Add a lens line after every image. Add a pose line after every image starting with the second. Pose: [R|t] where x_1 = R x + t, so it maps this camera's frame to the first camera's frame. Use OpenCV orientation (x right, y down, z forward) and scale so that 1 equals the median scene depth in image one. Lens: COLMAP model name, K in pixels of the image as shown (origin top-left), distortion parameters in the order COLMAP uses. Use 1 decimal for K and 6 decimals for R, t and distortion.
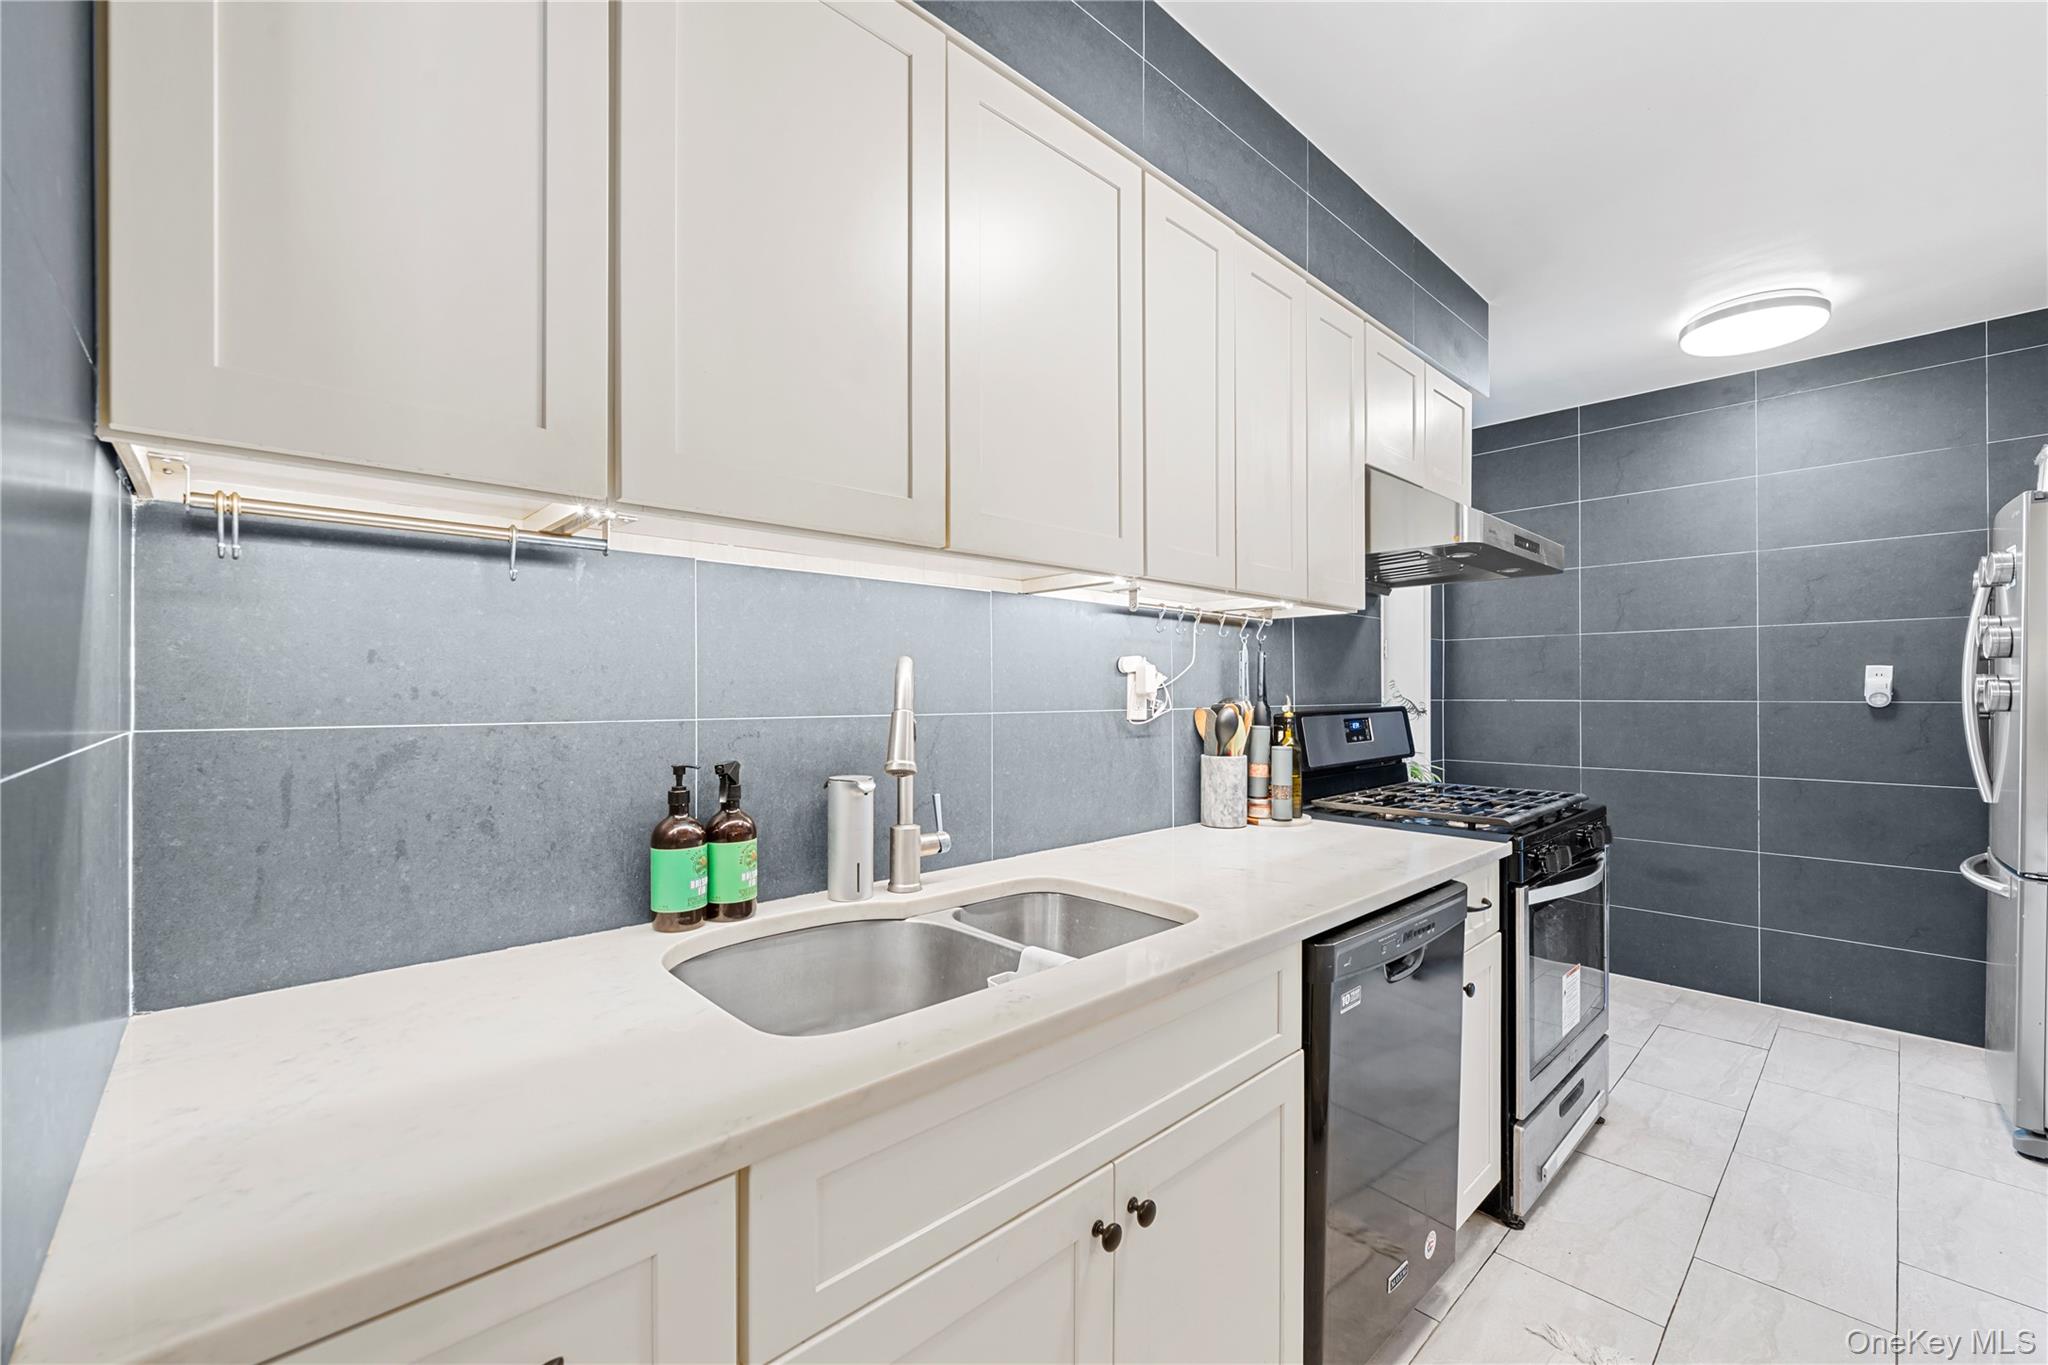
lens RADIAL K [[829.5, 0, 1016.4], [0, 829.5, 689.6], [0, 0, 1]] dist [-0.001342, -0.000206]
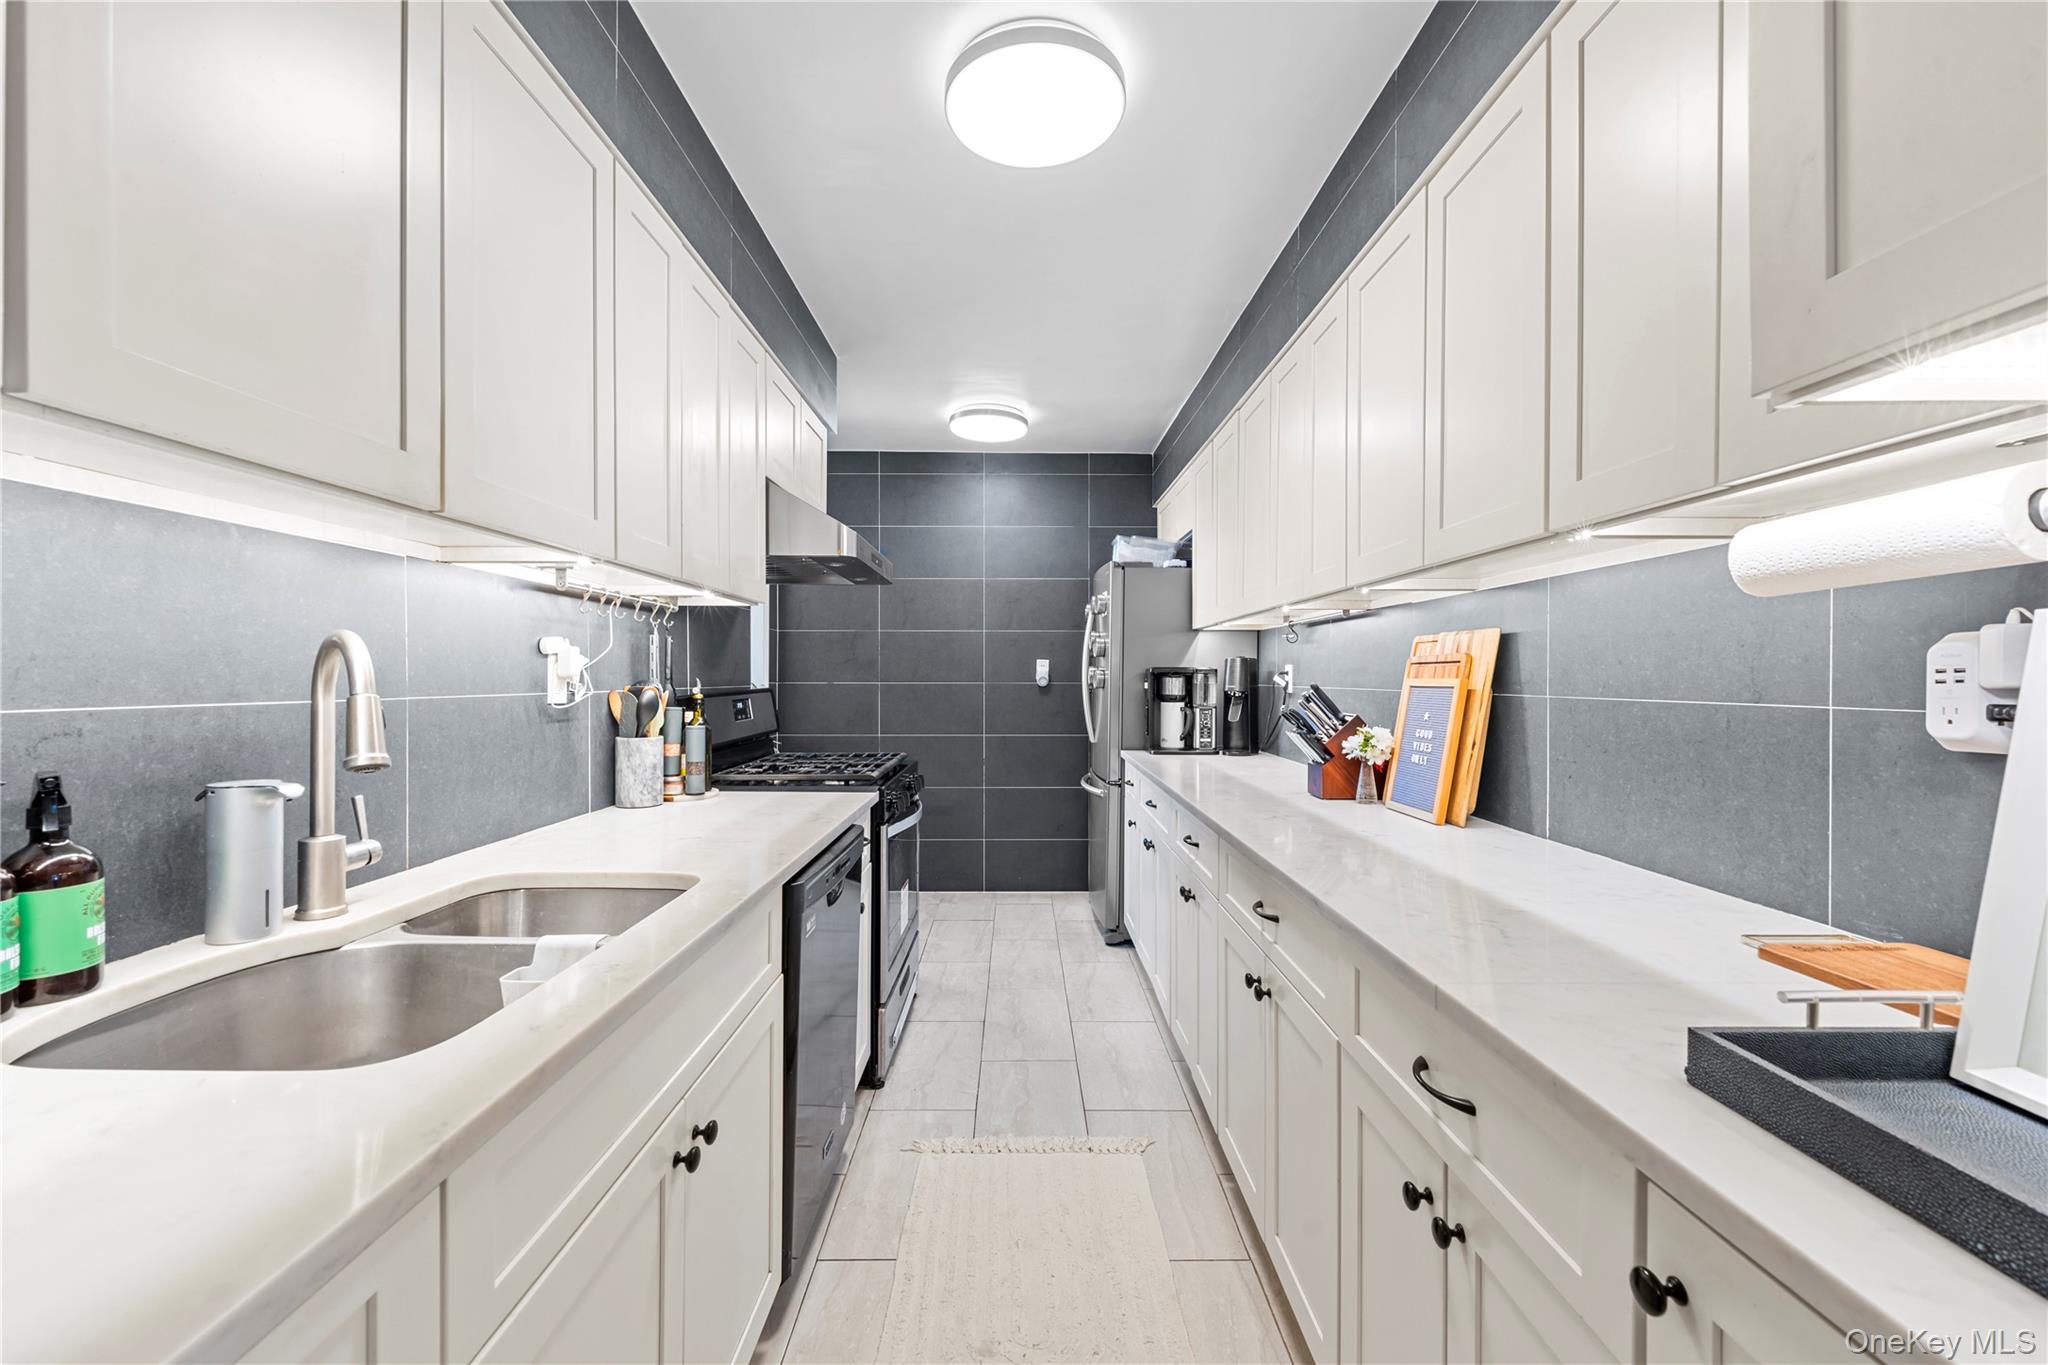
lens RADIAL K [[828.7, 0, 1016.3], [0, 828.7, 676.6], [0, 0, 1]] dist [0.001202, -0.000028]
pose [[0.681785, 0.002341, 0.731549, -0.182087], [-0.005070, 0.999986, 0.001526, 0.001127], [-0.731535, -0.004749, 0.681787, -0.036932]]
